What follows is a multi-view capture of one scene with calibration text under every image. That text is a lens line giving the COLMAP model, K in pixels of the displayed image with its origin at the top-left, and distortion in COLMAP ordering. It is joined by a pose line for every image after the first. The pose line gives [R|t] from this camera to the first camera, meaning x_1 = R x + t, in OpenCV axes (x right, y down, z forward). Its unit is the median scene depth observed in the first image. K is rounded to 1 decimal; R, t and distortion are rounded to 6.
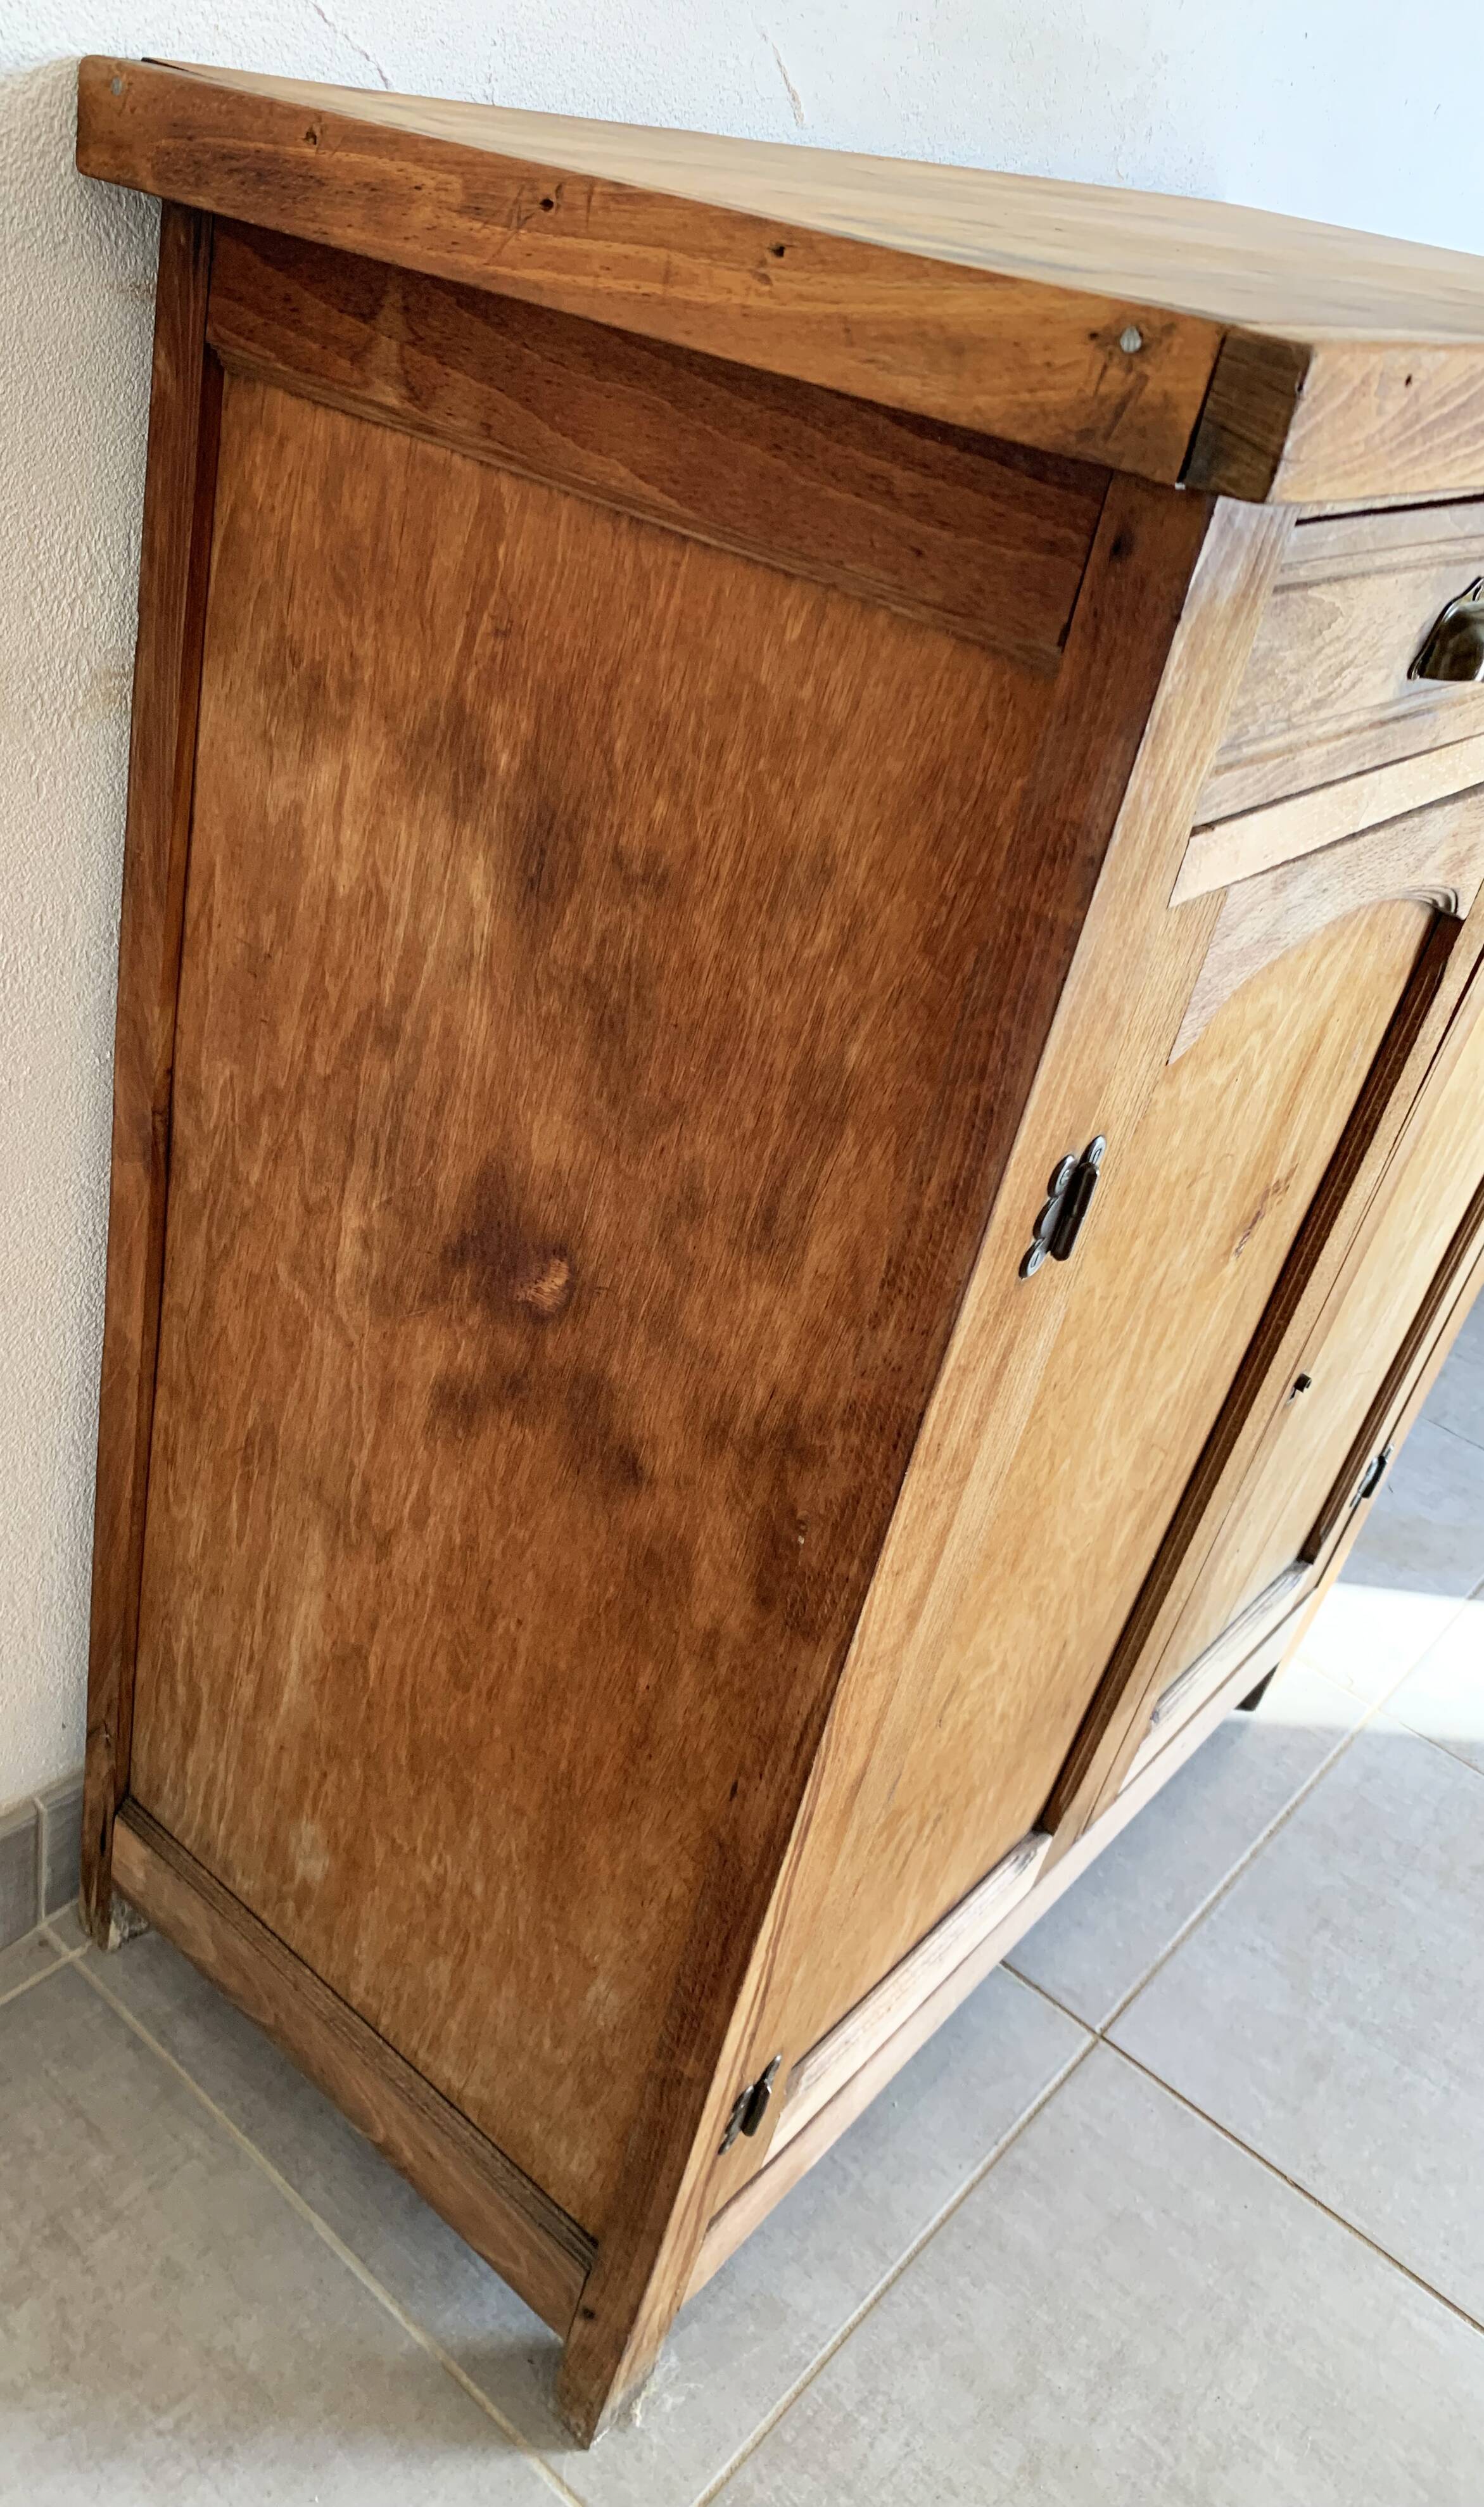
lens RADIAL K [[1961.2, 0, 539.8], [0, 1961.2, 1252.0], [0, 0, 1]] dist [0.075218, -0.160432]
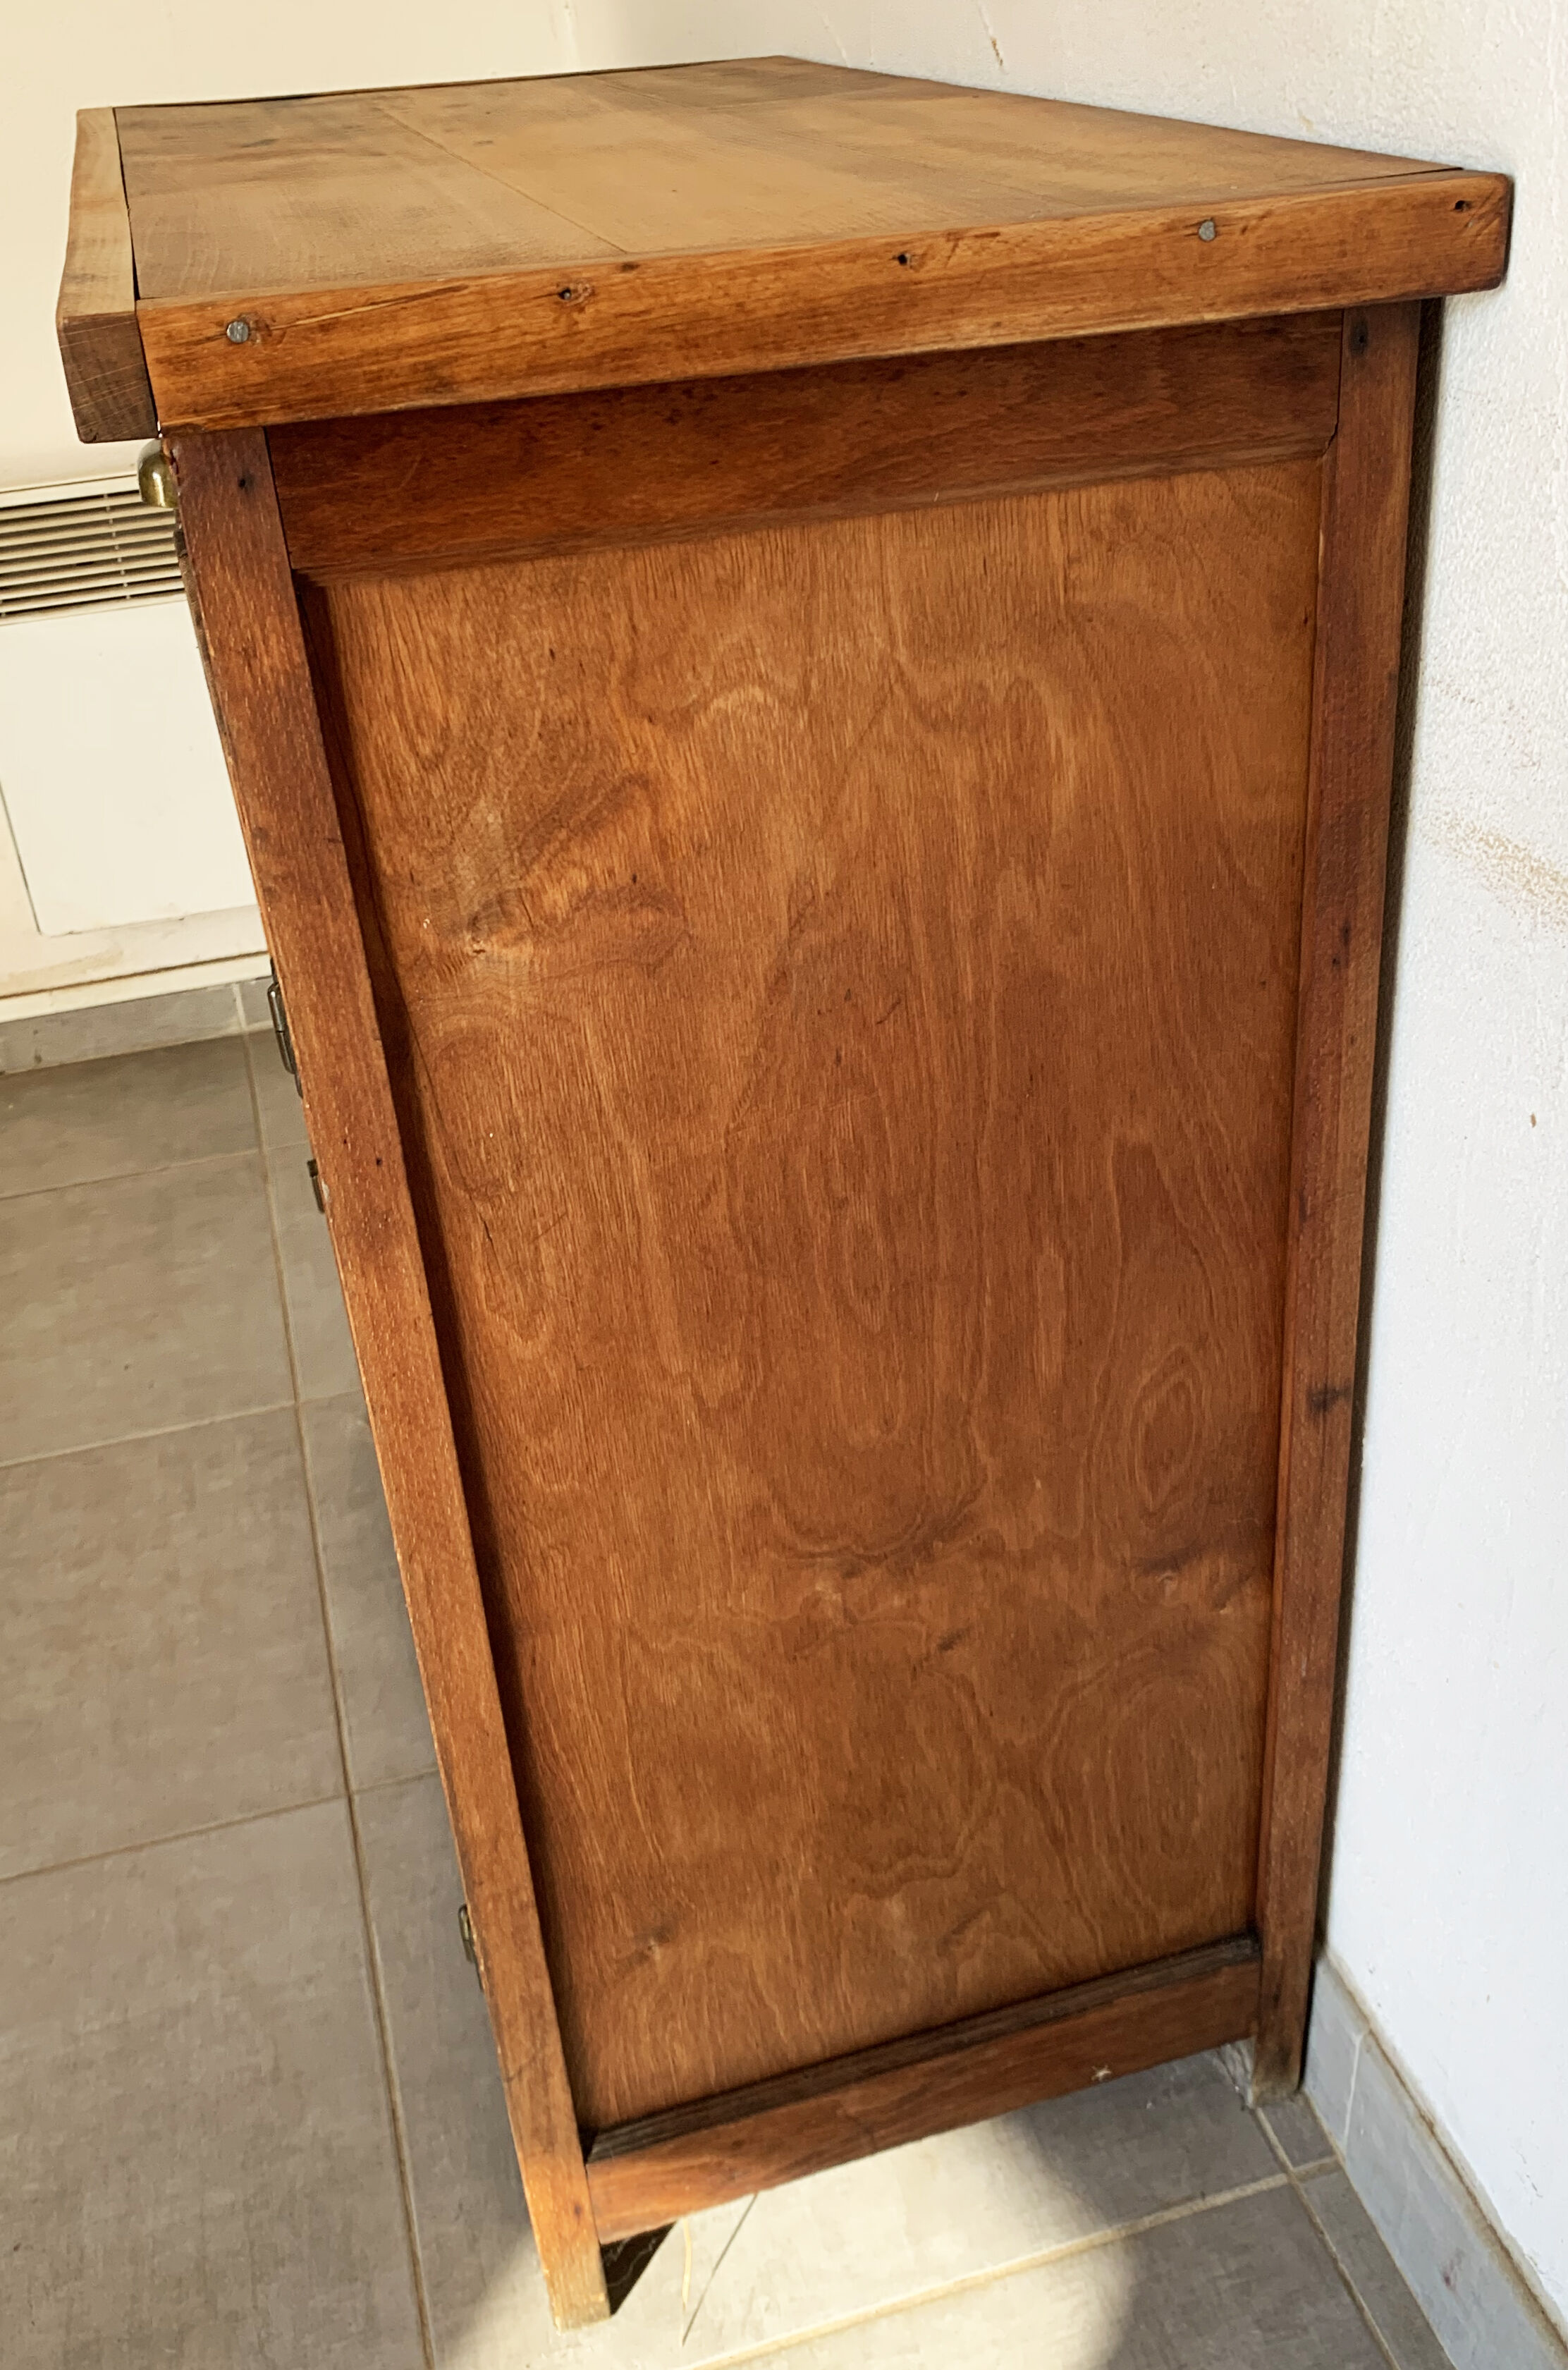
lens RADIAL K [[2187.8, 0, 841.3], [0, 2187.8, 1141.8], [0, 0, 1]] dist [0.158789, -0.432012]
pose [[-0.507331, 0.308066, -0.804805, 1.432810], [-0.481850, 0.672868, 0.561310, -0.892401], [0.714448, 0.672565, -0.192925, 1.716052]]
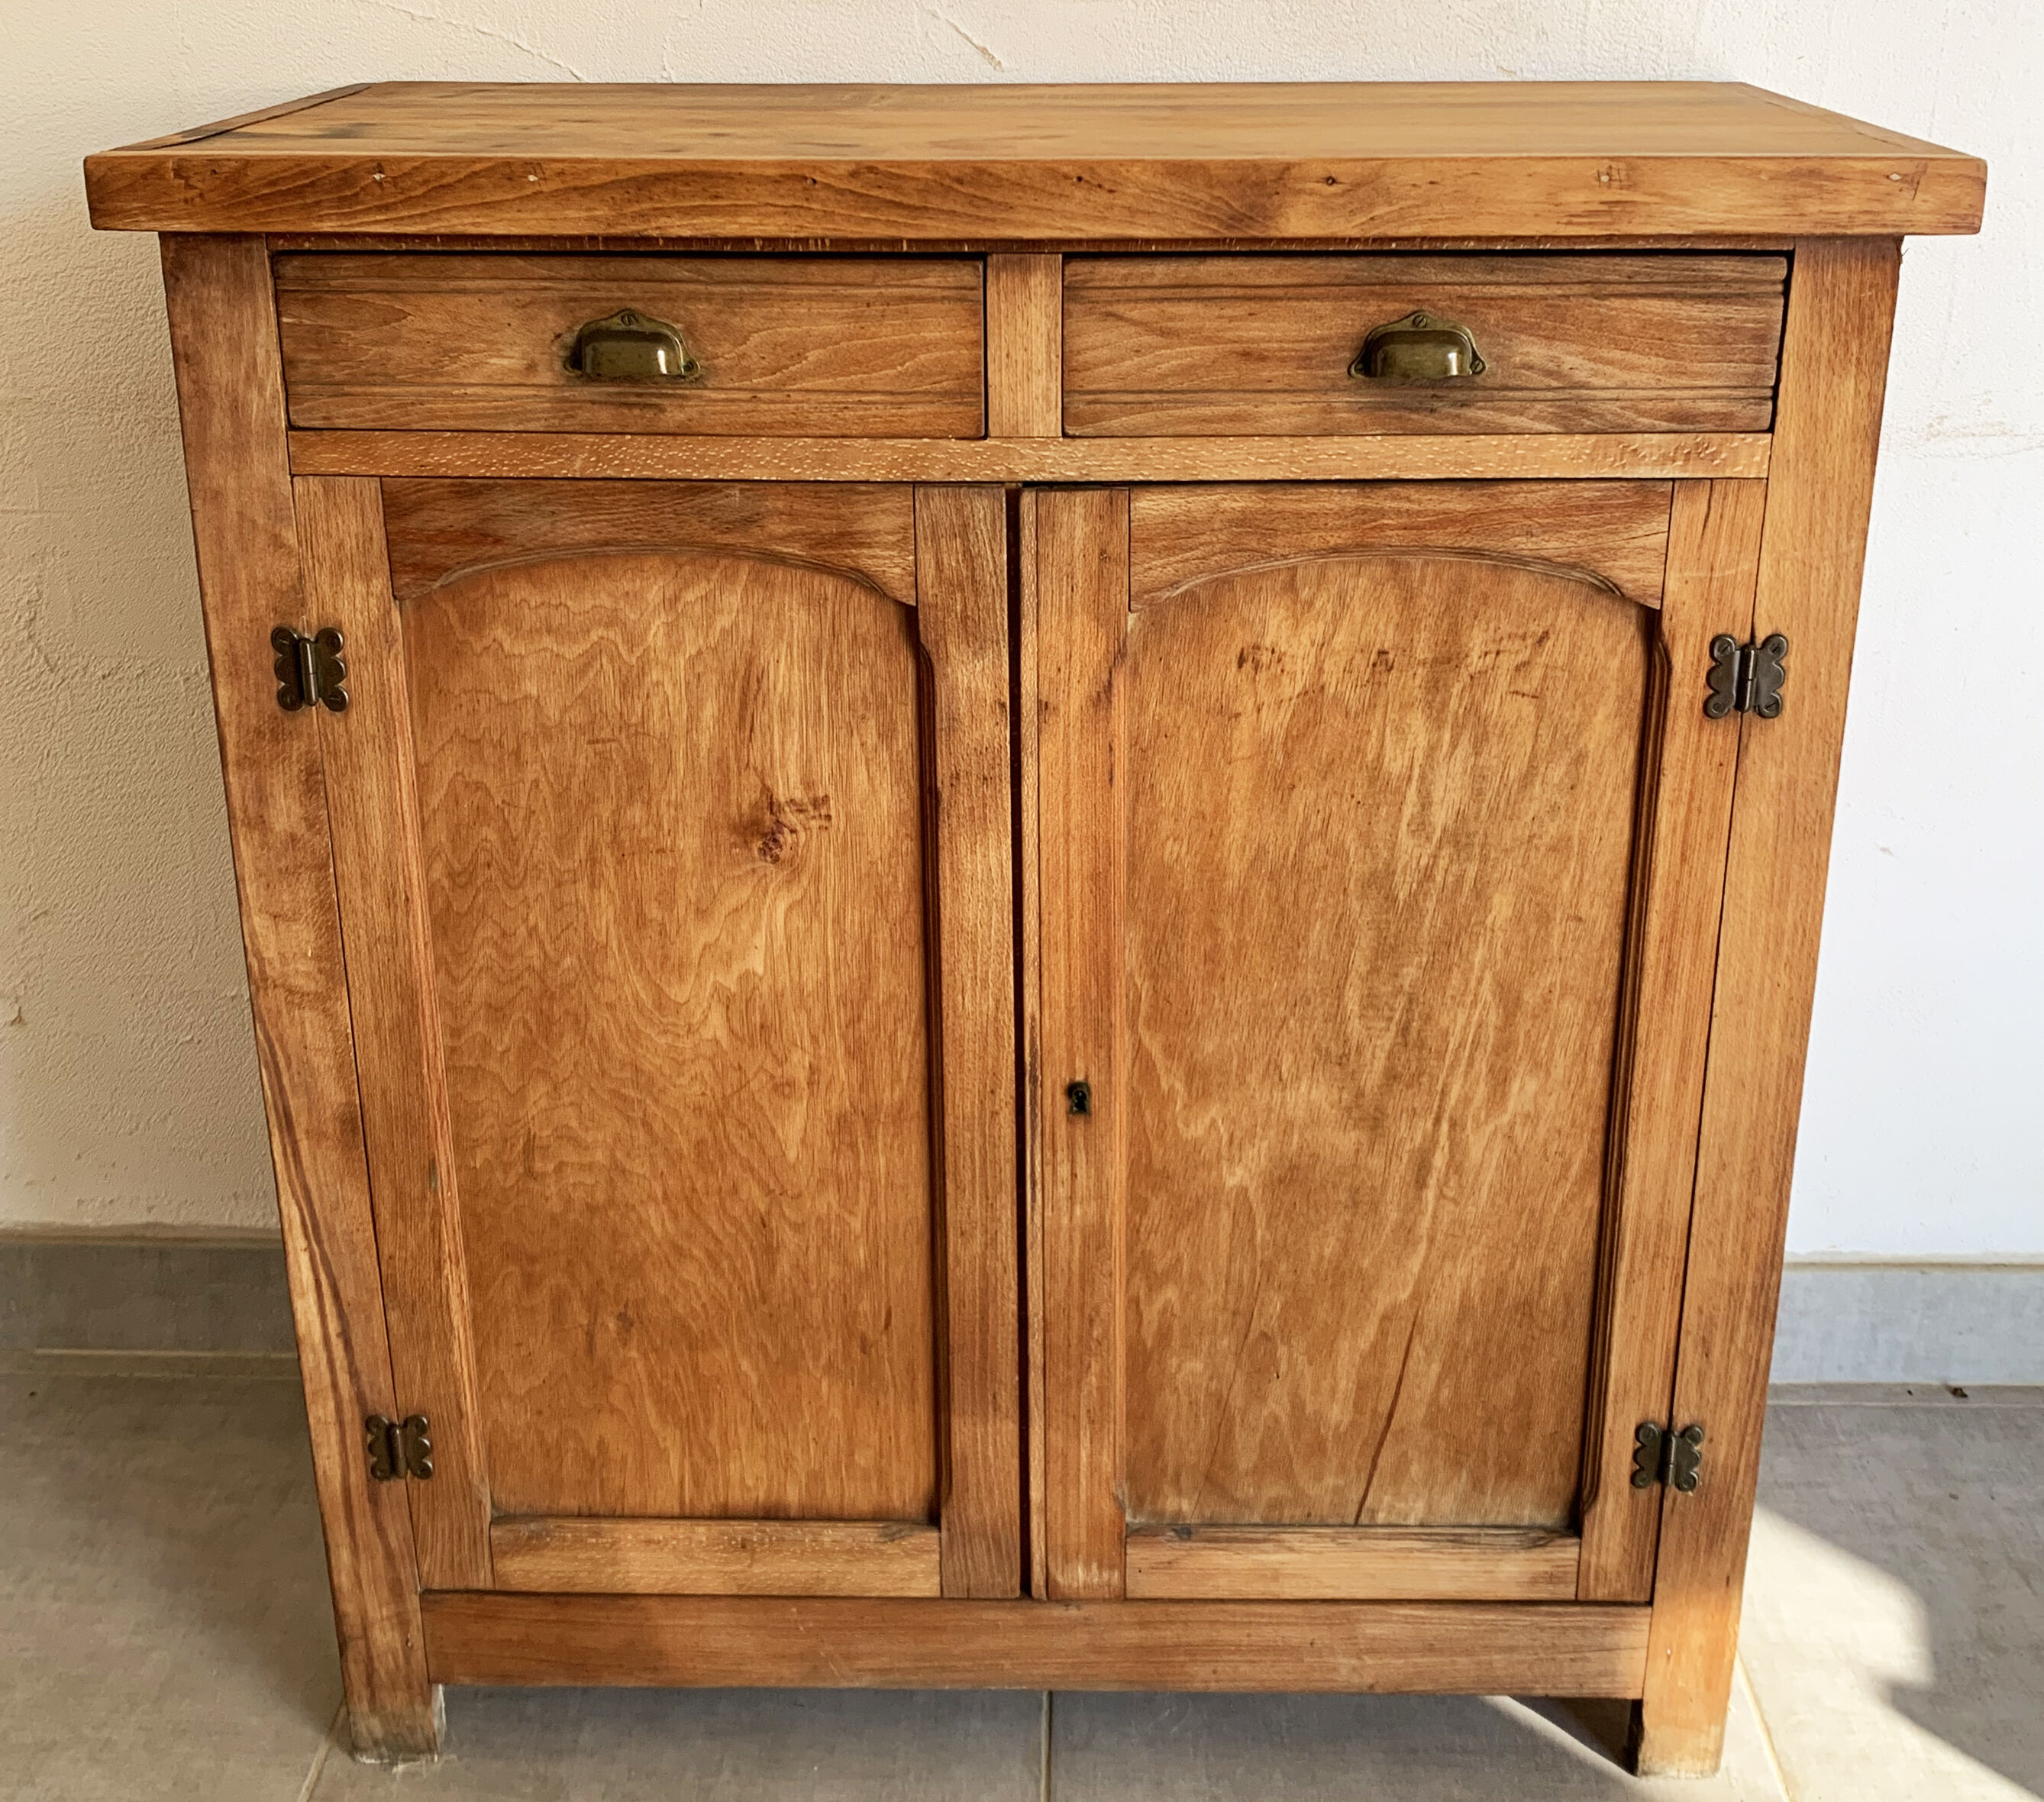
lens RADIAL K [[2365.3, 0, 1019.3], [0, 2365.3, 752.0], [0, 0, 1]] dist [0.223903, -0.772007]
pose [[0.650241, 0.107482, -0.752086, 1.572233], [-0.311373, 0.940682, -0.134774, 0.091679], [0.692989, 0.321815, 0.645137, 0.121377]]
